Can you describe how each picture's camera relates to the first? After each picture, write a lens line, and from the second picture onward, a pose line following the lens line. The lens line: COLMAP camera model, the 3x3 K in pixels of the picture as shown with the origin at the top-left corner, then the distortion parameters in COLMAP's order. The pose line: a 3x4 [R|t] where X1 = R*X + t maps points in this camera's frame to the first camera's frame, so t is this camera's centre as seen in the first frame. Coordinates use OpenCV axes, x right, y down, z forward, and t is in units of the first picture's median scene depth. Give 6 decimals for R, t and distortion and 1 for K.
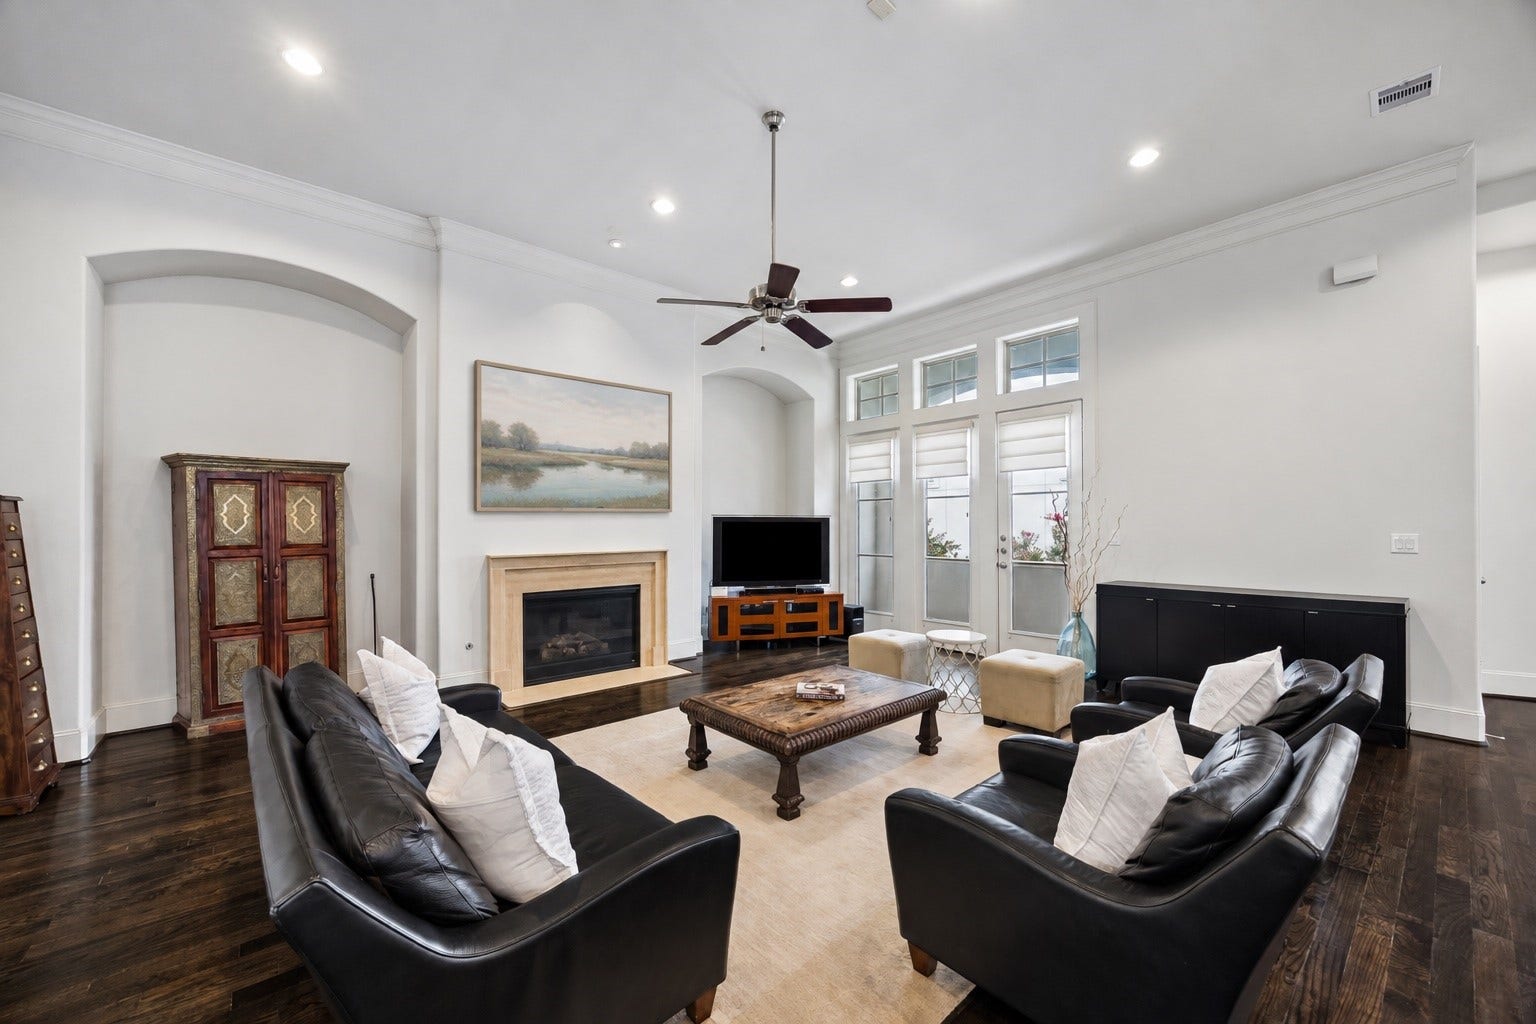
lens RADIAL K [[603.8, 0, 778.9], [0, 603.8, 522.9], [0, 0, 1]] dist [-0.004022, 0.000331]
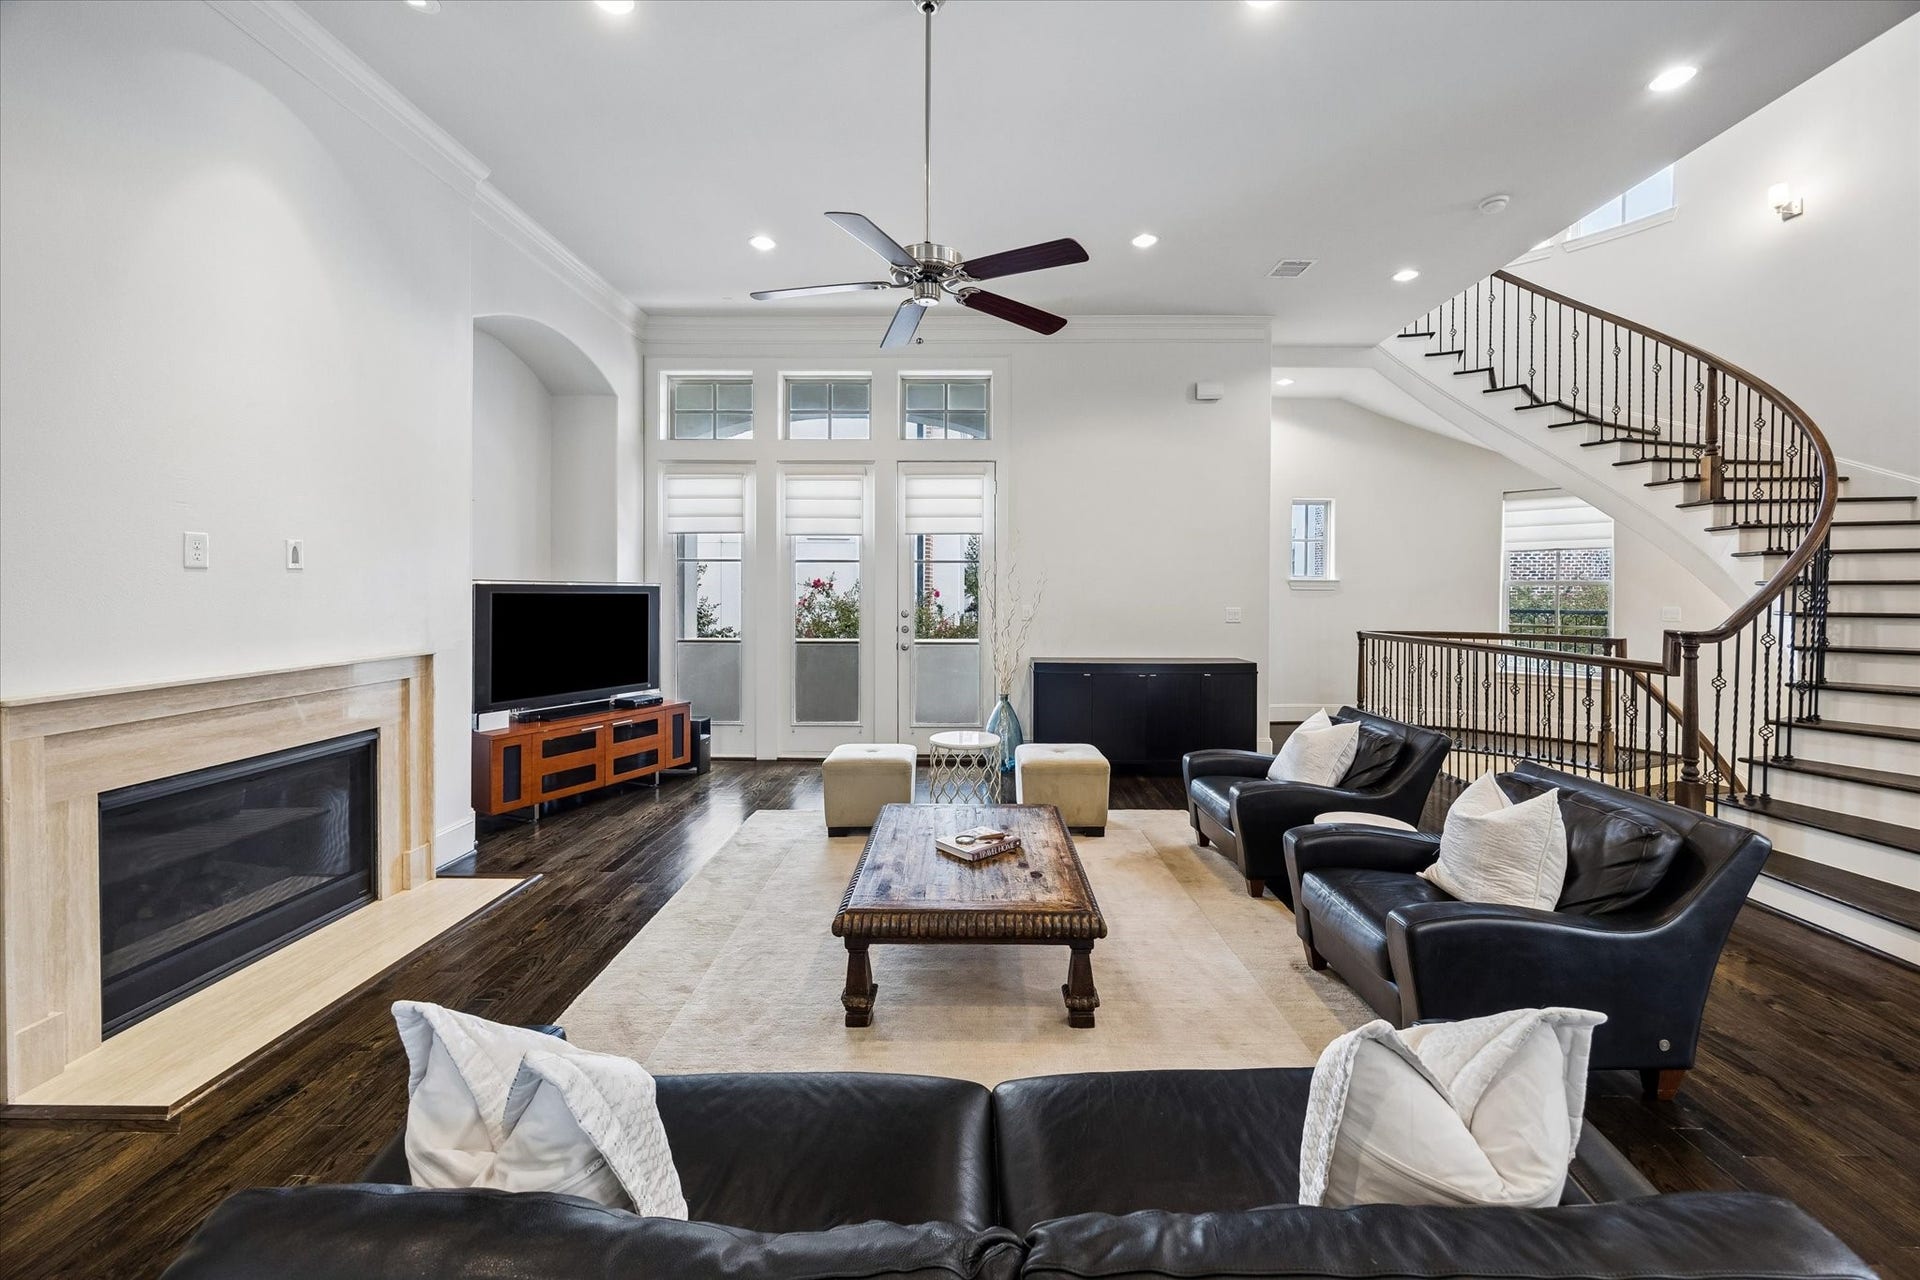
lens RADIAL K [[754.7, 0, 992.5], [0, 754.7, 597.2], [0, 0, 1]] dist [-0.004022, 0.000331]
pose [[0.655268, -0.003193, 0.755390, -0.323292], [-0.011046, 0.999844, 0.013808, -0.013417], [-0.755316, -0.017392, 0.655130, 0.220505]]
